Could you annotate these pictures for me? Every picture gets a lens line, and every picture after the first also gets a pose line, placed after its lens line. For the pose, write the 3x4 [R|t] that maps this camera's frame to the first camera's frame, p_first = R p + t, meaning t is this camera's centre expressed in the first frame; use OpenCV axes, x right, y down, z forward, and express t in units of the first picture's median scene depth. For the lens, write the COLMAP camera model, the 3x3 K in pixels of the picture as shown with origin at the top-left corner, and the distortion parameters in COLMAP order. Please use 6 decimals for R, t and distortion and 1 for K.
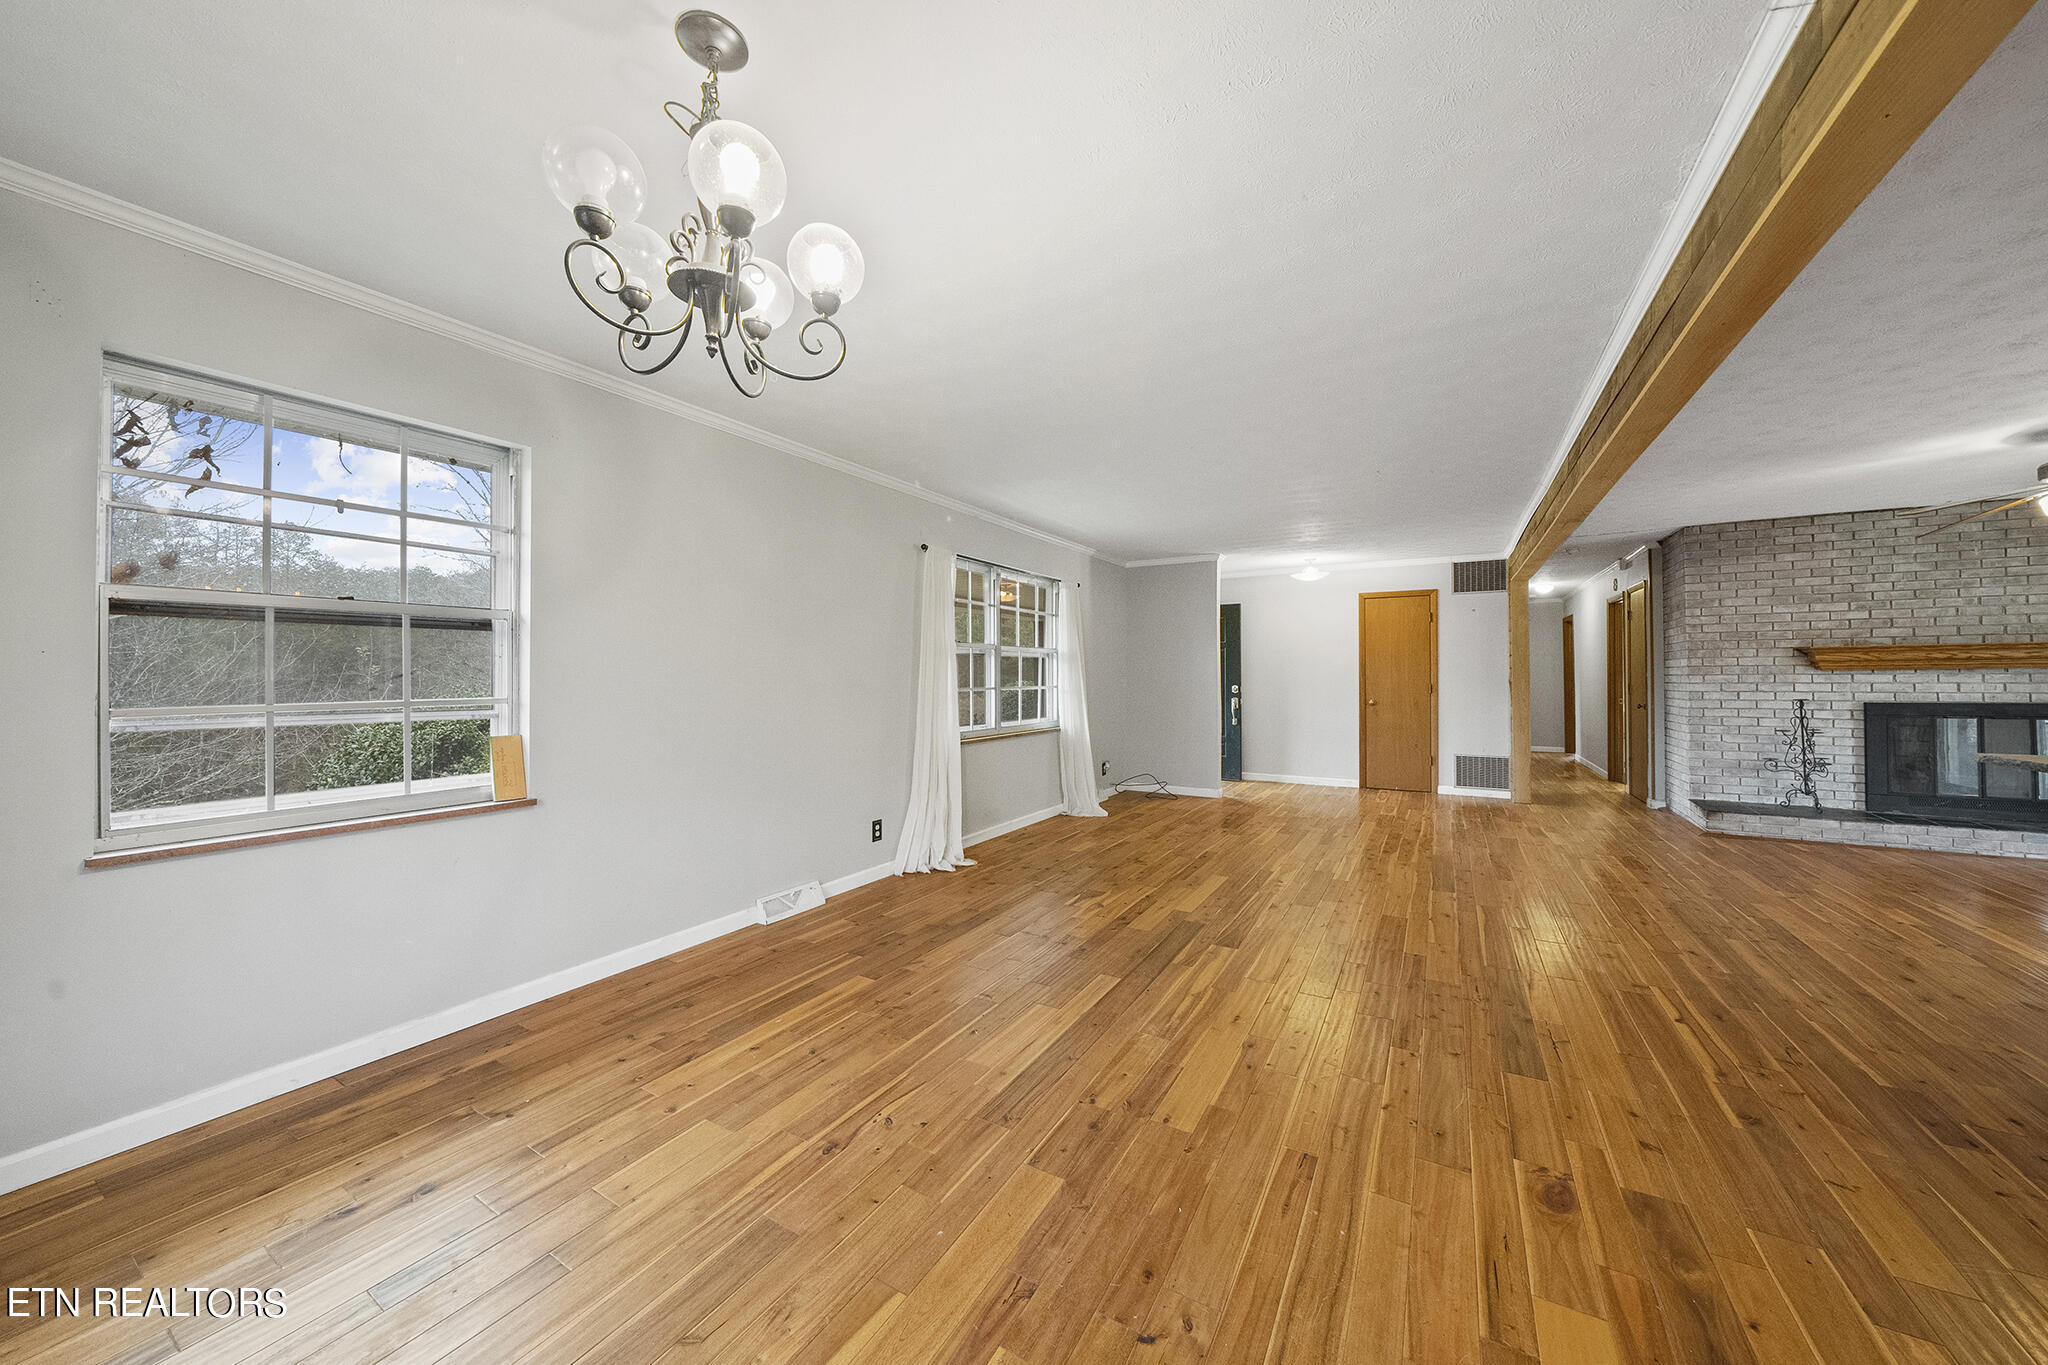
lens RADIAL K [[704.9, 0, 1032.0], [0, 704.9, 670.9], [0, 0, 1]] dist [-0.005967, 0.000302]
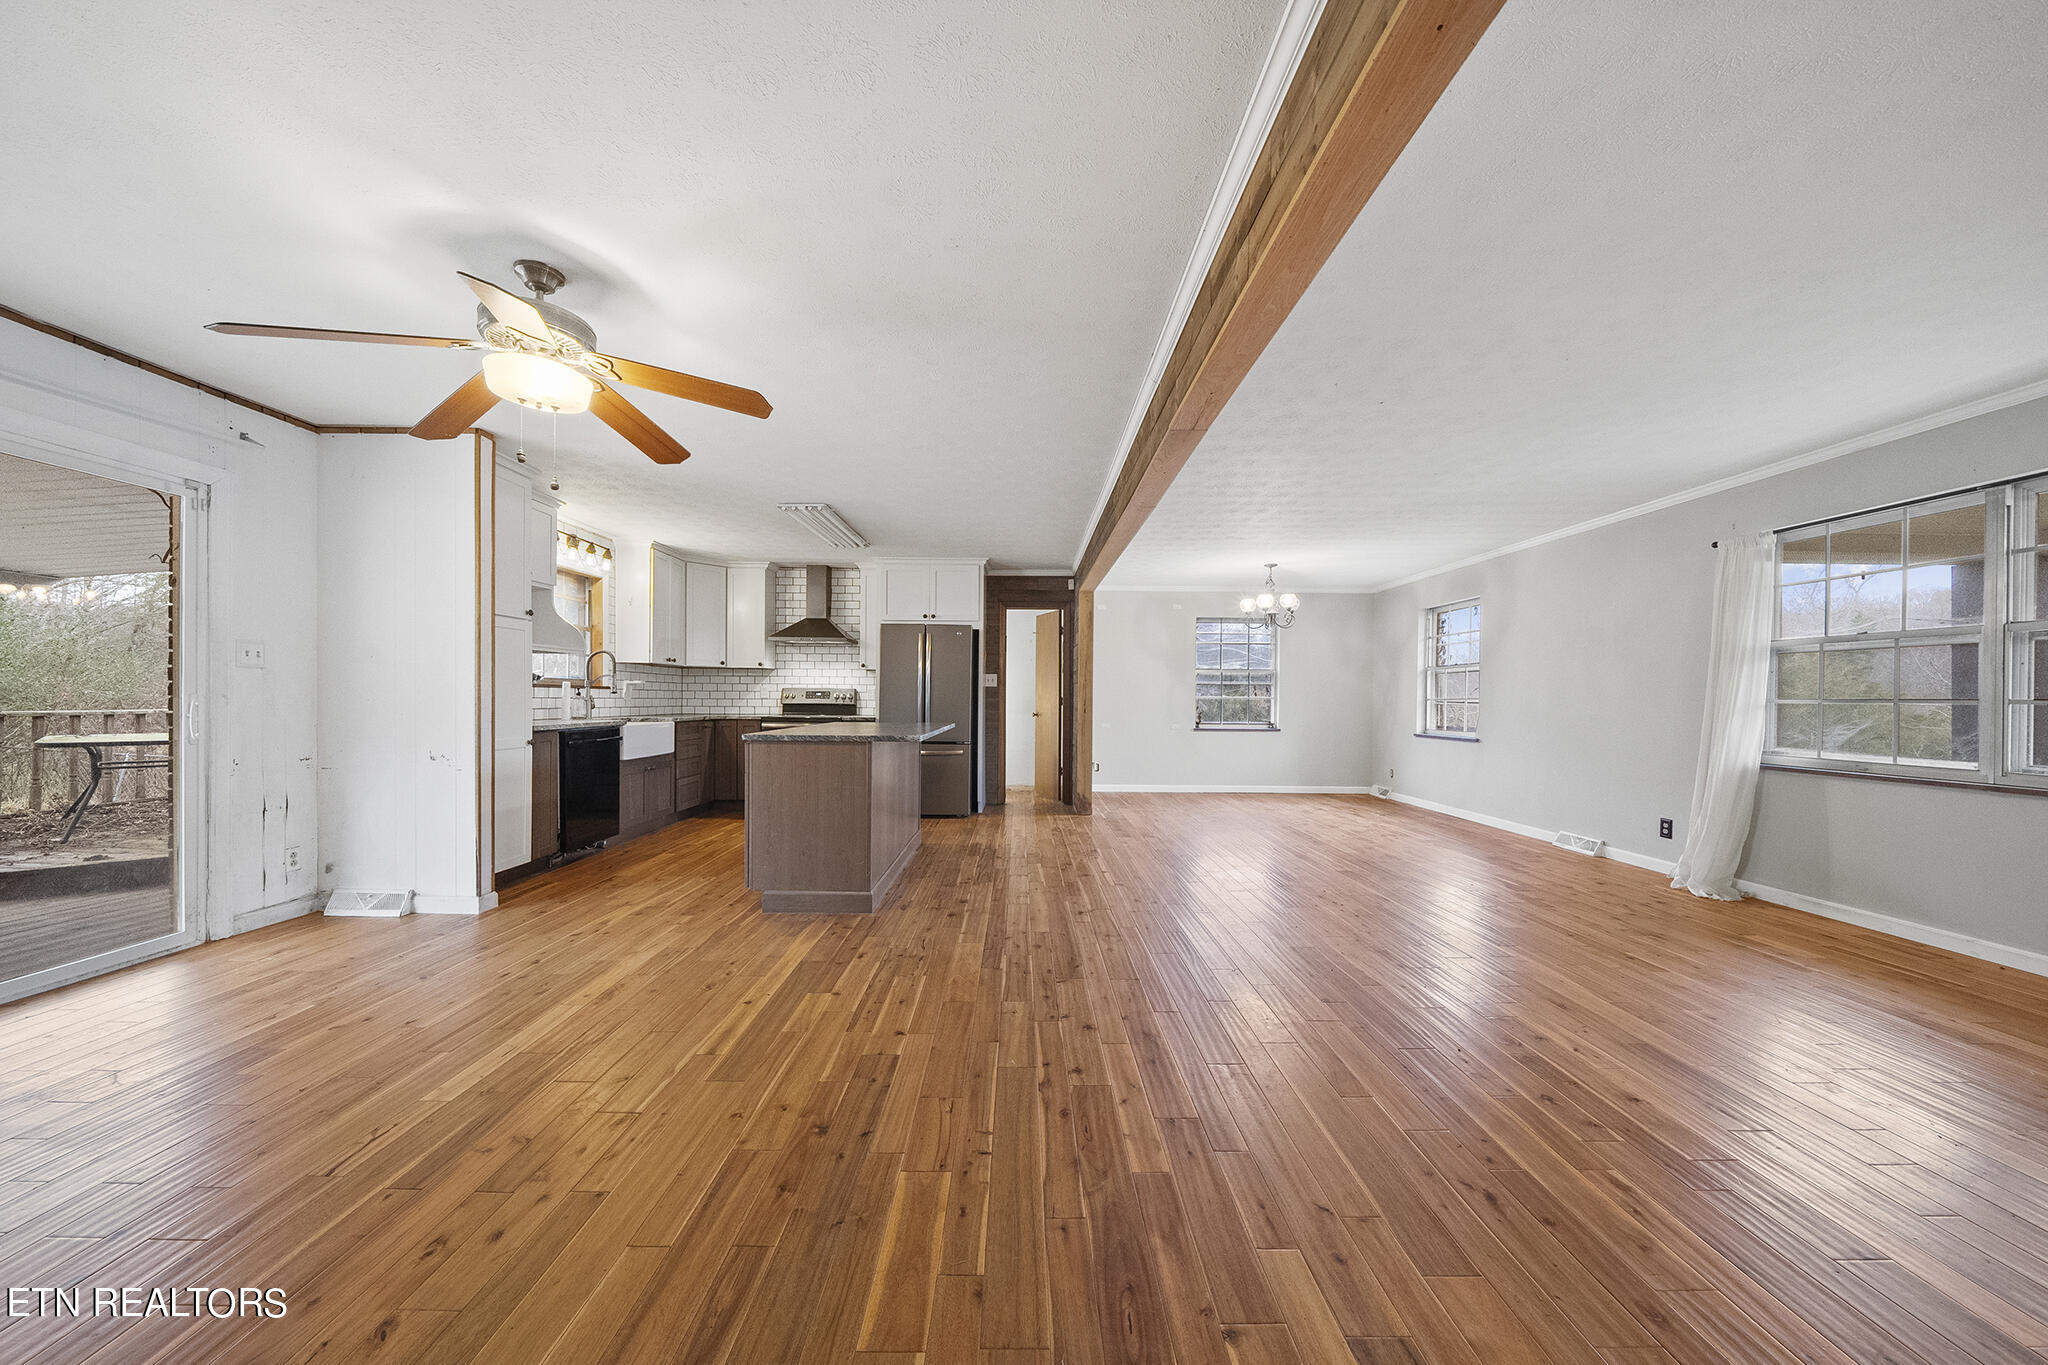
lens RADIAL K [[695.8, 0, 1019.1], [0, 695.8, 700.7], [0, 0, 1]] dist [-0.006391, -0.000018]
pose [[-0.864163, -0.002052, -0.503208, 0.942862], [-0.002041, 0.999998, -0.000572, 0.026487], [0.503208, 0.000533, -0.864165, 1.139287]]
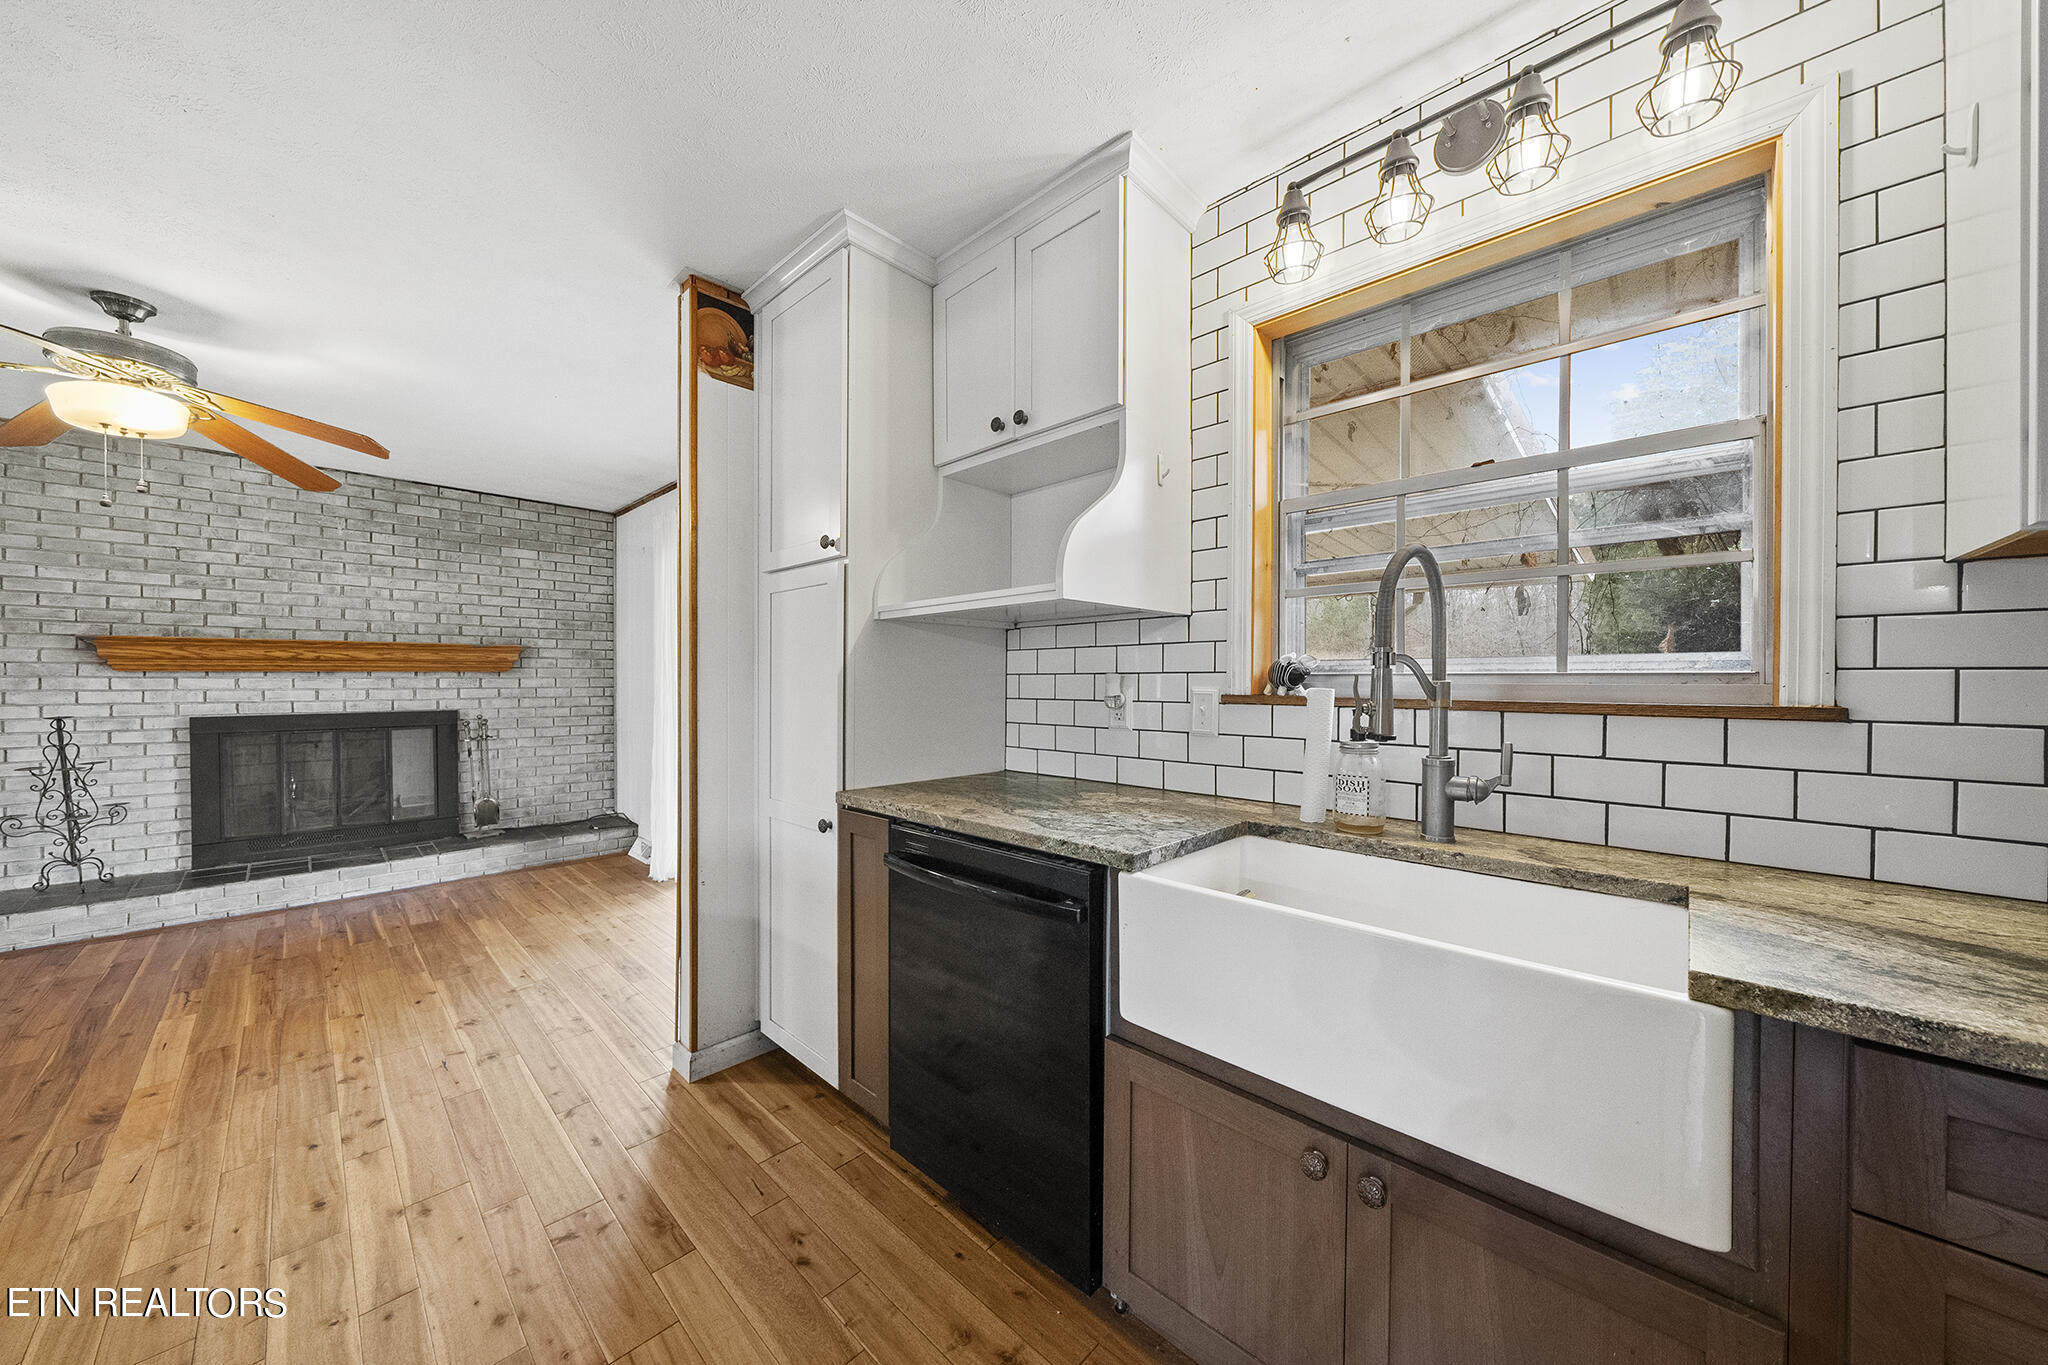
lens RADIAL K [[705.7, 0, 1021.0], [0, 705.7, 684.6], [0, 0, 1]] dist [-0.001385, 0.000092]
pose [[0.237506, -0.001972, 0.971384, 0.696237], [-0.012039, 0.999915, 0.004974, -0.001981], [-0.971311, -0.012876, 0.237462, 0.012387]]
